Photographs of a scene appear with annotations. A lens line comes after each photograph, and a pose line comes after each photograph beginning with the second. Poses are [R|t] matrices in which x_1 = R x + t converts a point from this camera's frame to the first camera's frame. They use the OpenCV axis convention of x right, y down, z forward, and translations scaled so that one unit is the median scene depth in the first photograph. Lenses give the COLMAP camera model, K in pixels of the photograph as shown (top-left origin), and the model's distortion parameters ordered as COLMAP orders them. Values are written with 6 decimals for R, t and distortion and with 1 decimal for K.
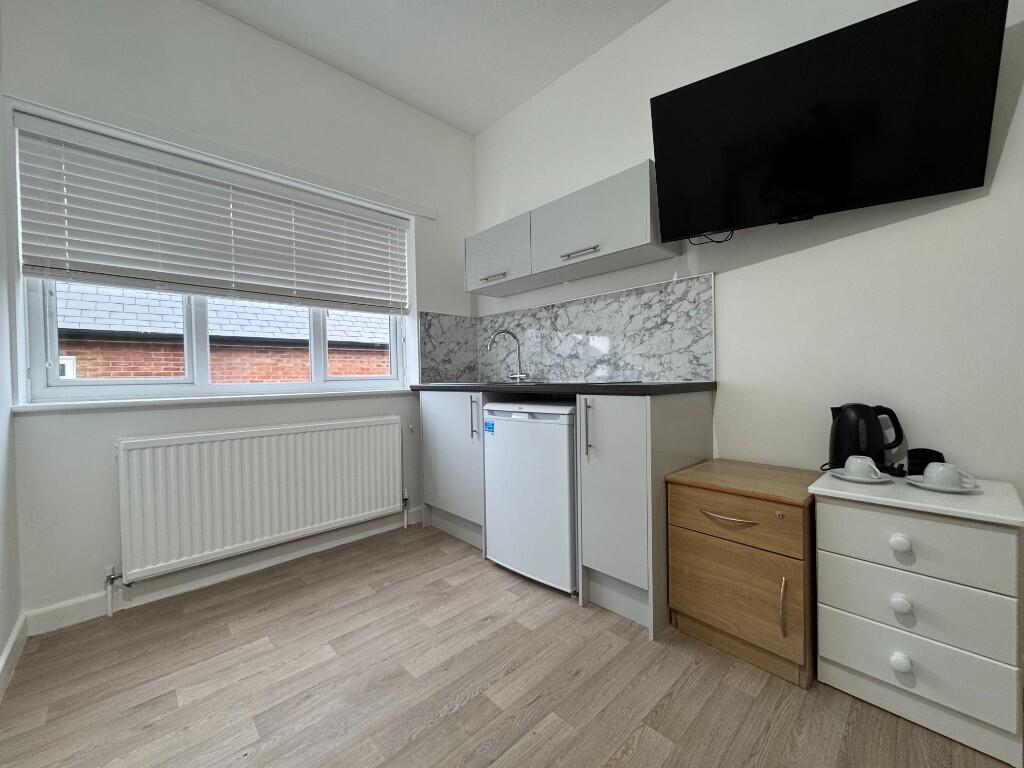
lens RADIAL K [[405.8, 0, 514.0], [0, 405.8, 382.2], [0, 0, 1]] dist [-0.003241, -0.000471]
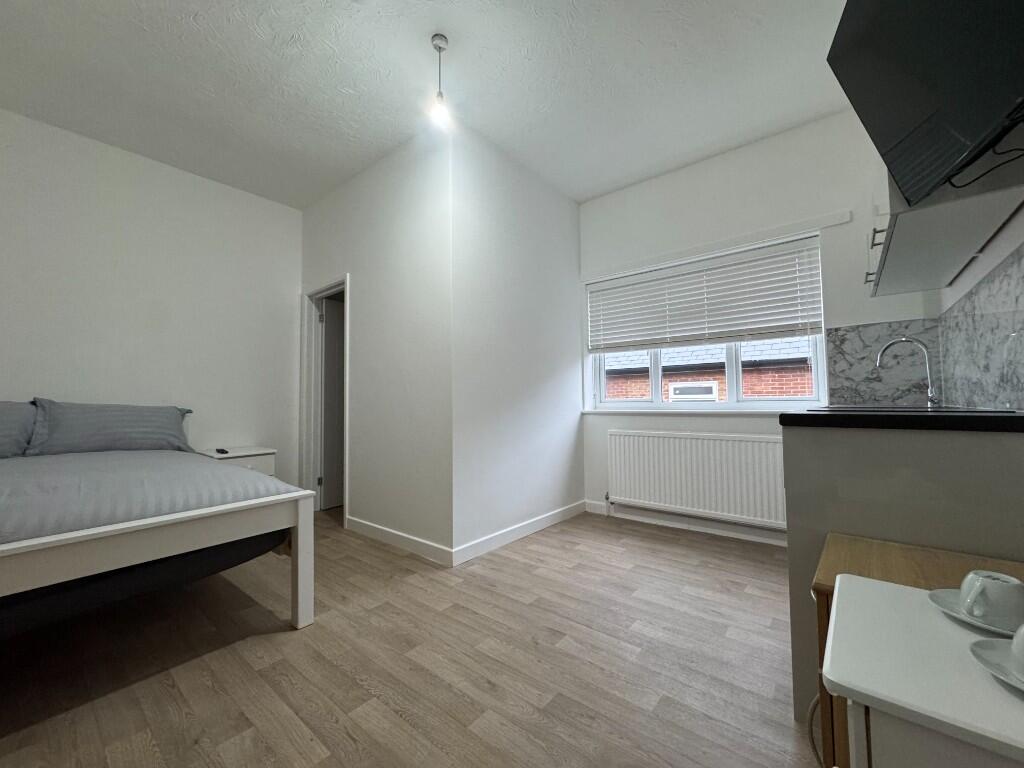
lens RADIAL K [[405.8, 0, 514.0], [0, 405.8, 382.2], [0, 0, 1]] dist [-0.003241, -0.000471]
pose [[0.123317, -0.031197, -0.991877, 0.763588], [-0.006033, 0.999464, -0.032186, -0.019747], [0.992349, 0.009953, 0.123063, 0.213401]]
